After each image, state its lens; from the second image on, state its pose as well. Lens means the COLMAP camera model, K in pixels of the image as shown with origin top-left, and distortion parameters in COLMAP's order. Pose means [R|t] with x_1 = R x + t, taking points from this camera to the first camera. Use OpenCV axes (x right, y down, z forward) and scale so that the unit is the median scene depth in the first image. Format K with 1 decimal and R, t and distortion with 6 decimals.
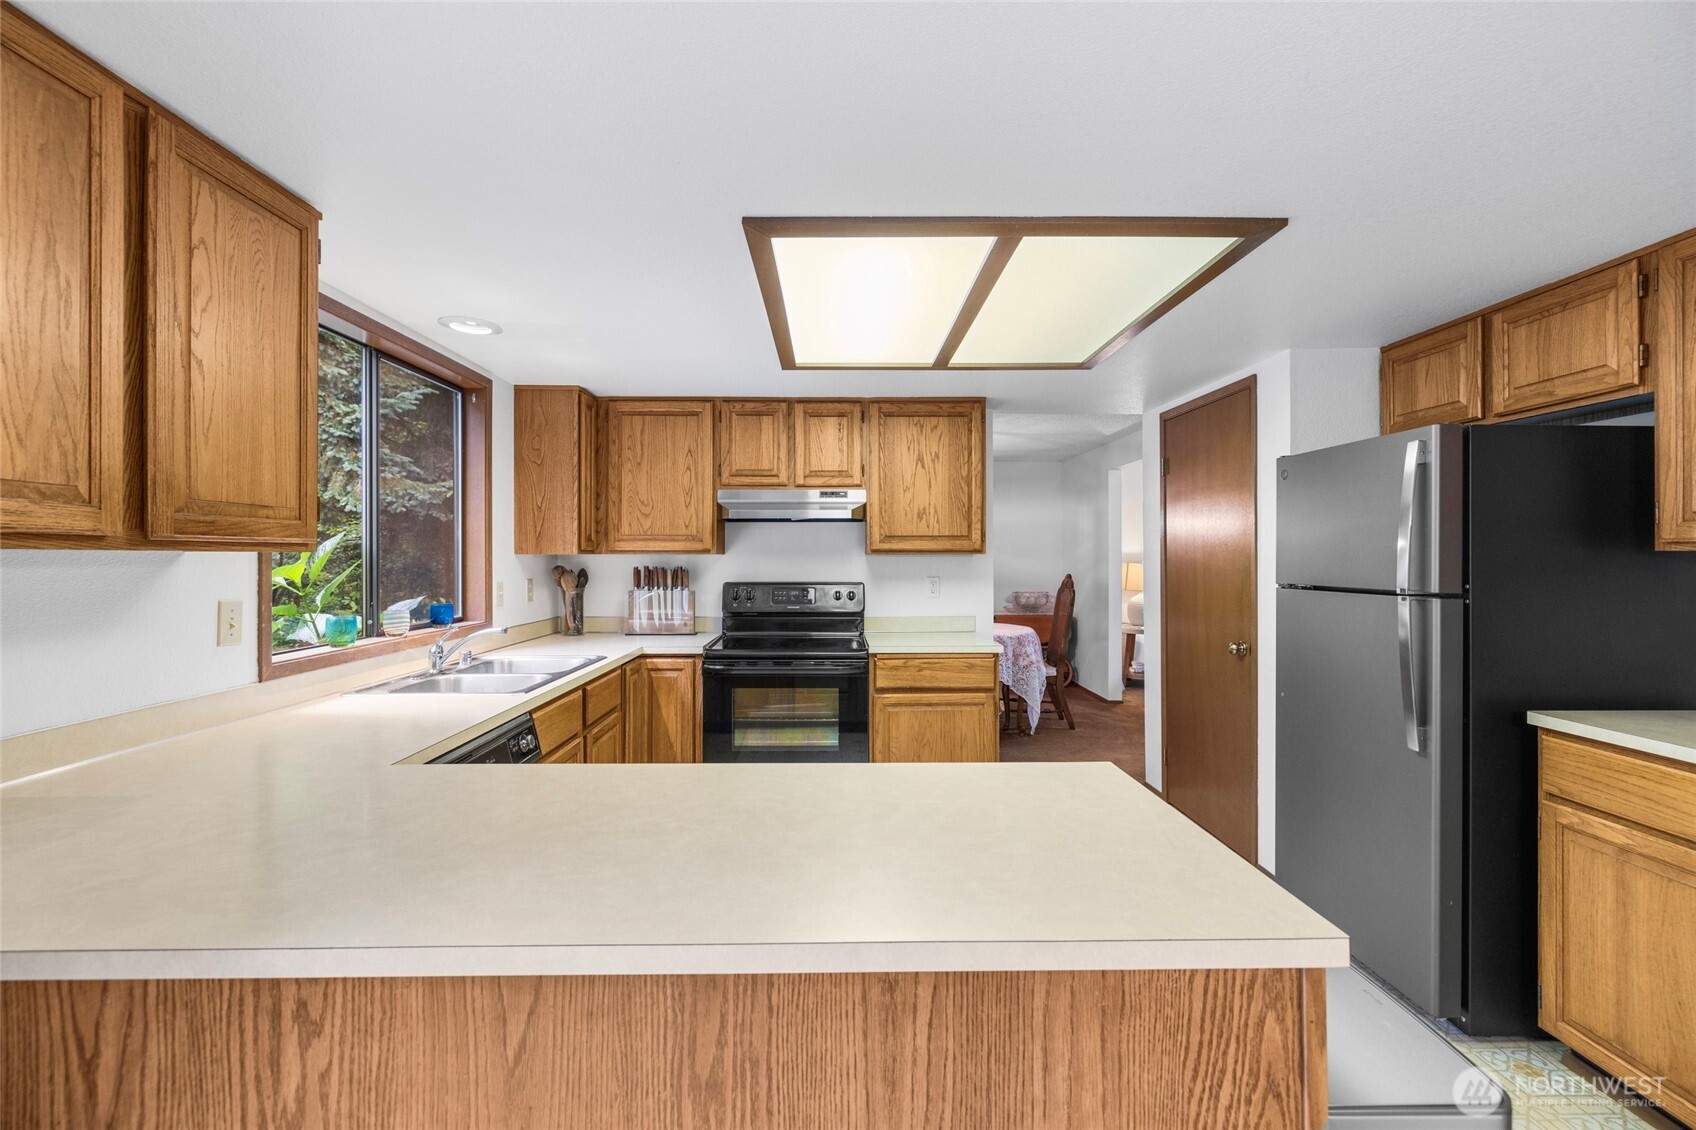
lens RADIAL K [[707.9, 0, 845.5], [0, 707.9, 553.8], [0, 0, 1]] dist [0.000094, 0.000343]
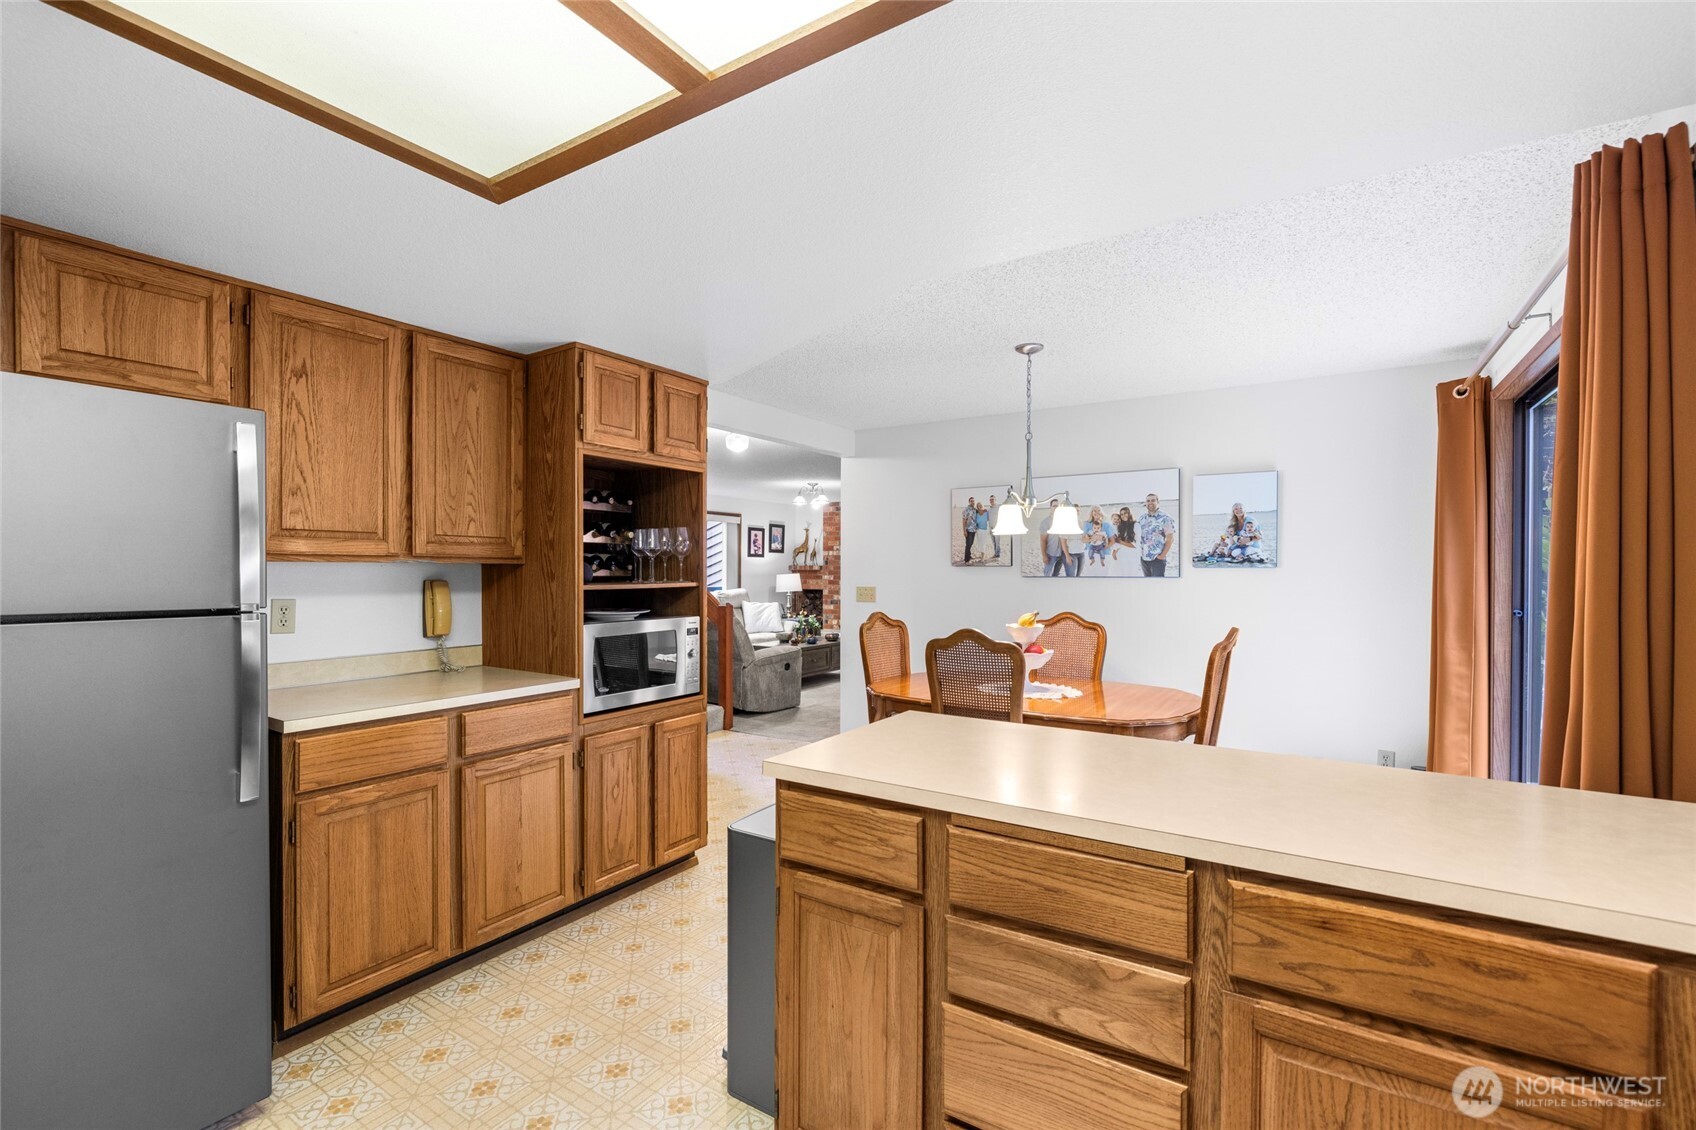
lens RADIAL K [[753.6, 0, 838.1], [0, 753.6, 572.2], [0, 0, 1]] dist [-0.010383, -0.000187]
pose [[-0.829988, -0.003009, 0.557773, -0.191193], [-0.005123, 0.999984, -0.002230, 0.008221], [-0.557758, -0.004708, -0.829990, 1.030888]]
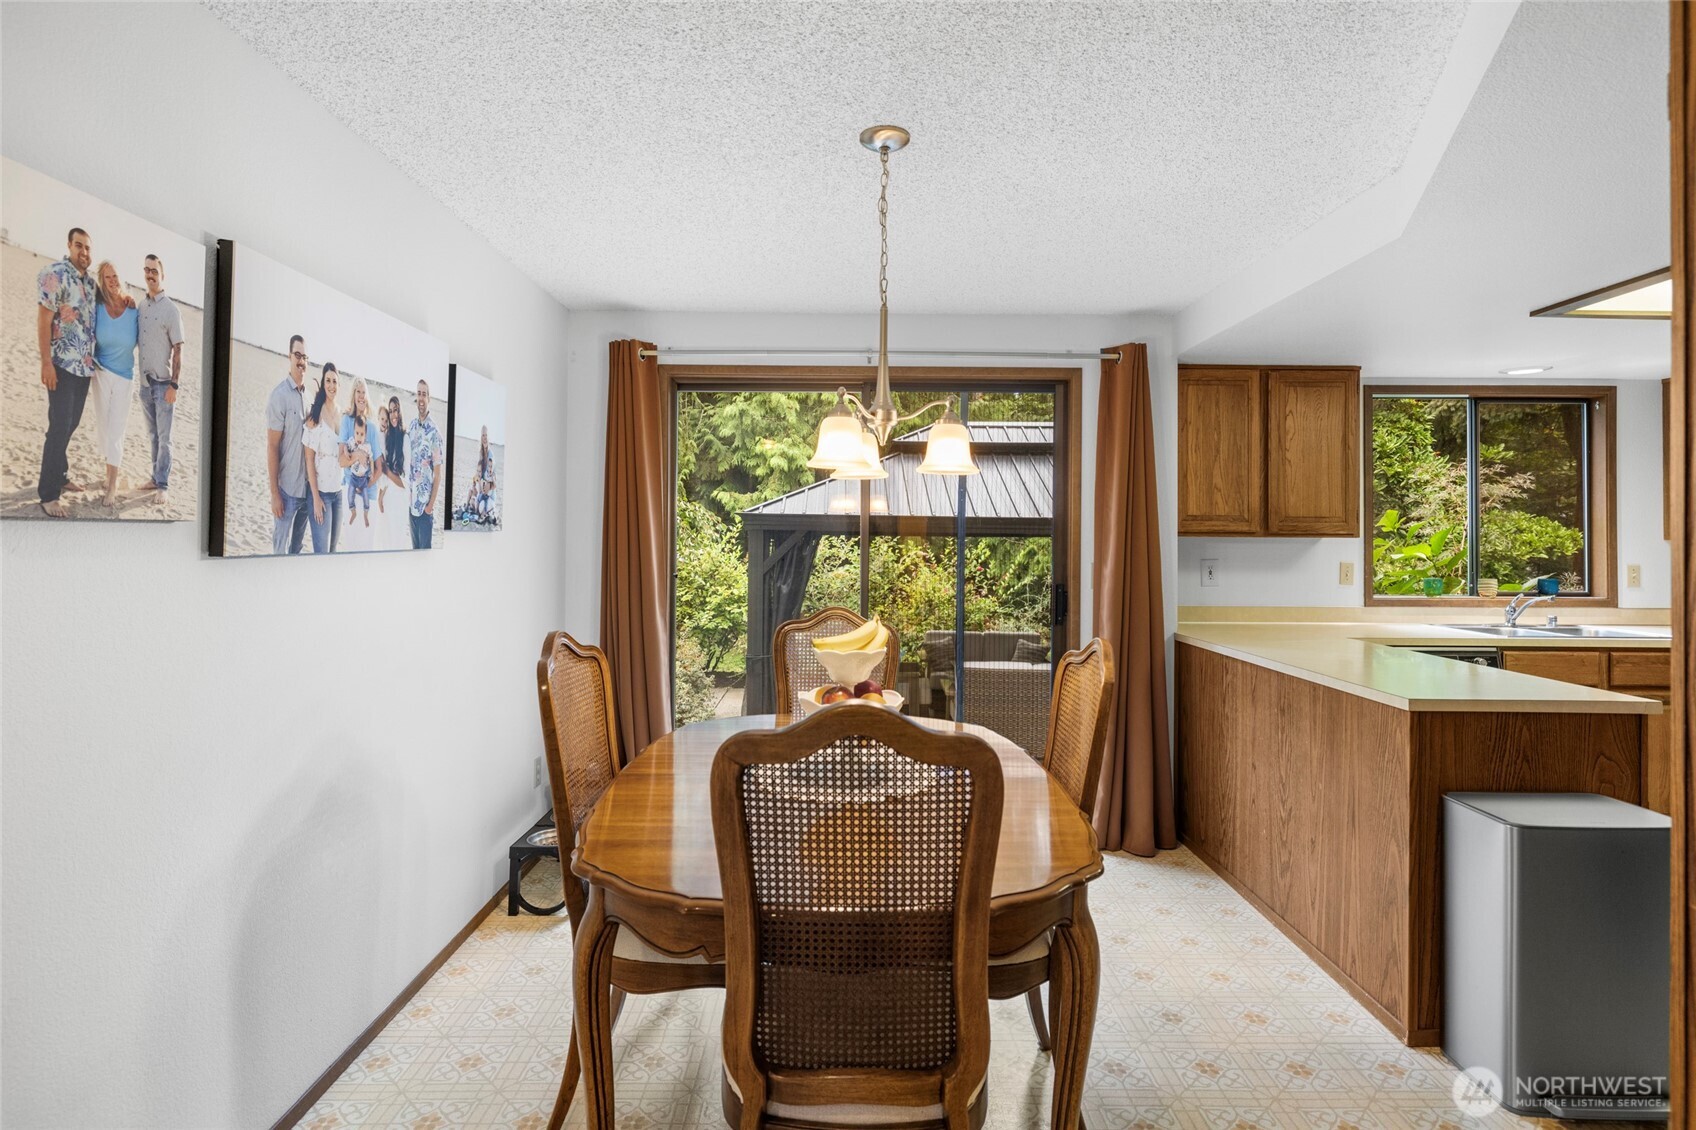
lens RADIAL K [[884.5, 0, 833.7], [0, 884.5, 528.4], [0, 0, 1]] dist [-0.003069, 0.000076]
pose [[-0.011544, -0.007842, -0.999903, 1.111055], [-0.001784, 0.999968, -0.007822, -0.004913], [0.999932, 0.001694, -0.011557, -0.280543]]
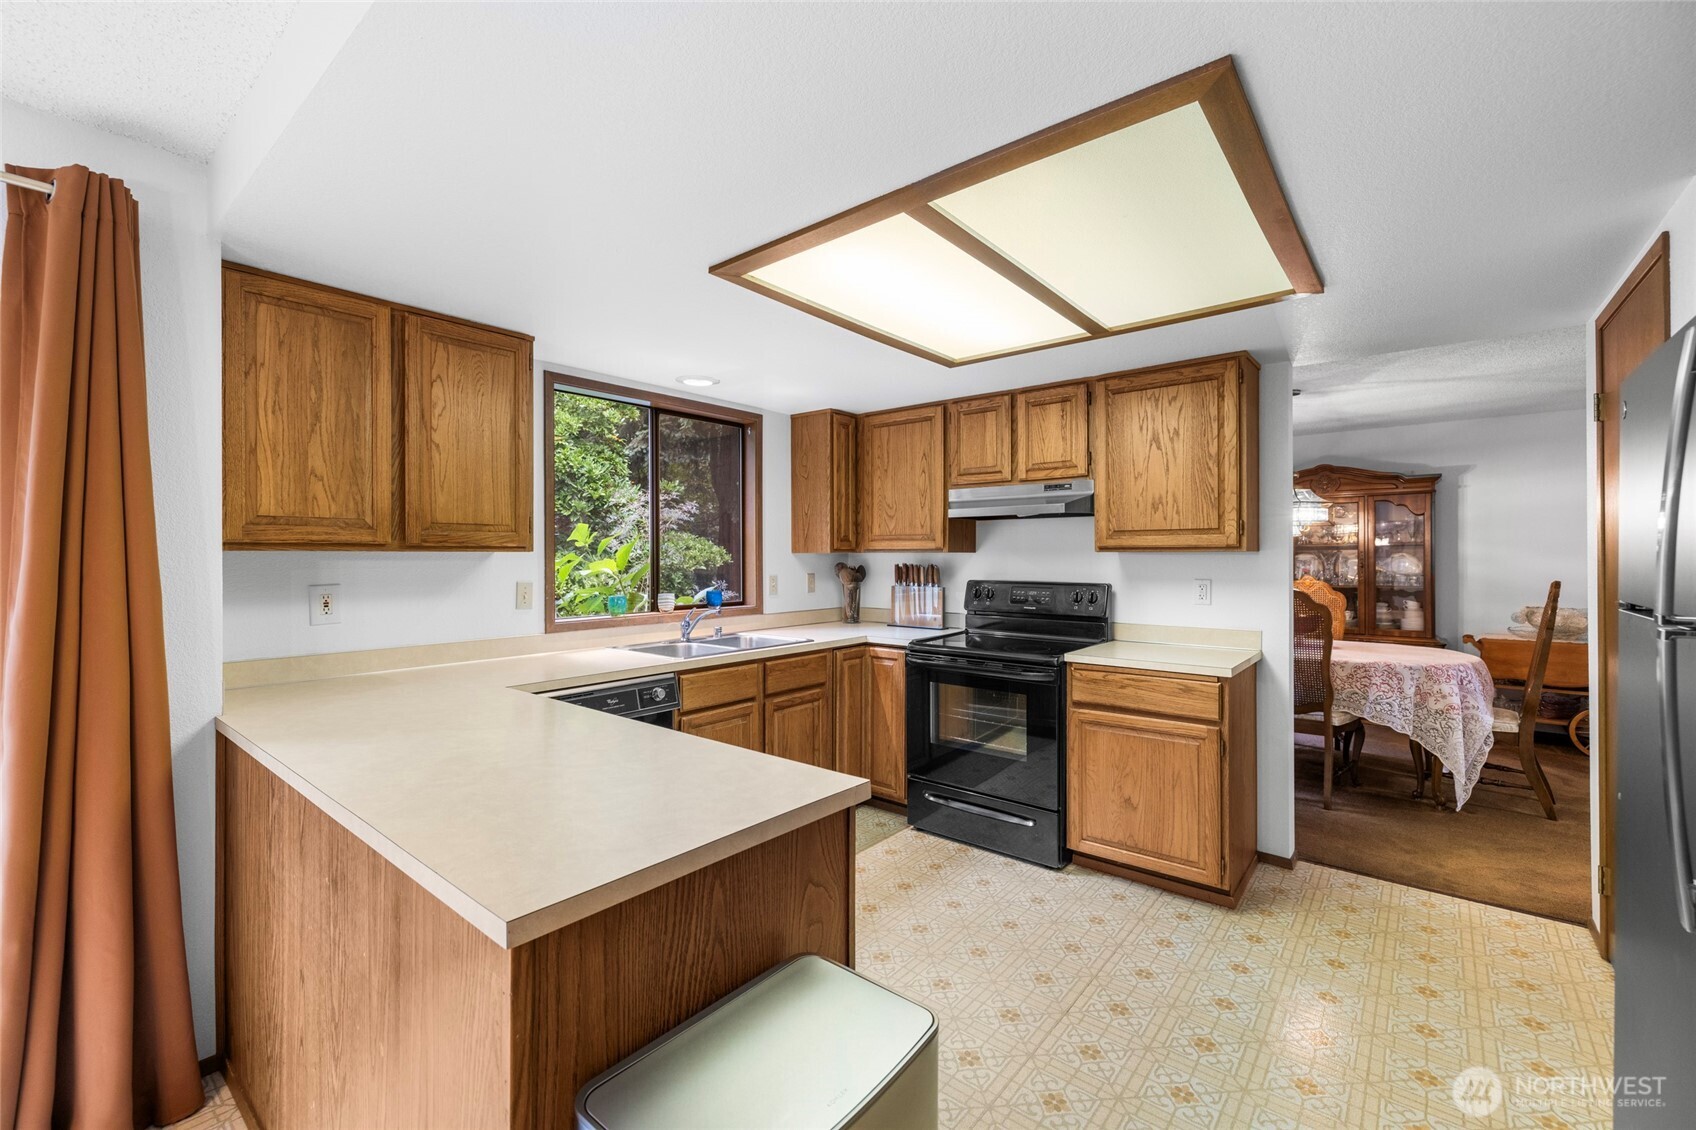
lens RADIAL K [[707.9, 0, 836.0], [0, 707.9, 554.6], [0, 0, 1]] dist [0.000094, 0.000343]
pose [[0.756938, -0.001389, -0.653486, 0.510342], [0.003360, 0.999993, 0.001767, 0.001677], [0.653479, -0.003533, 0.756937, 0.158105]]
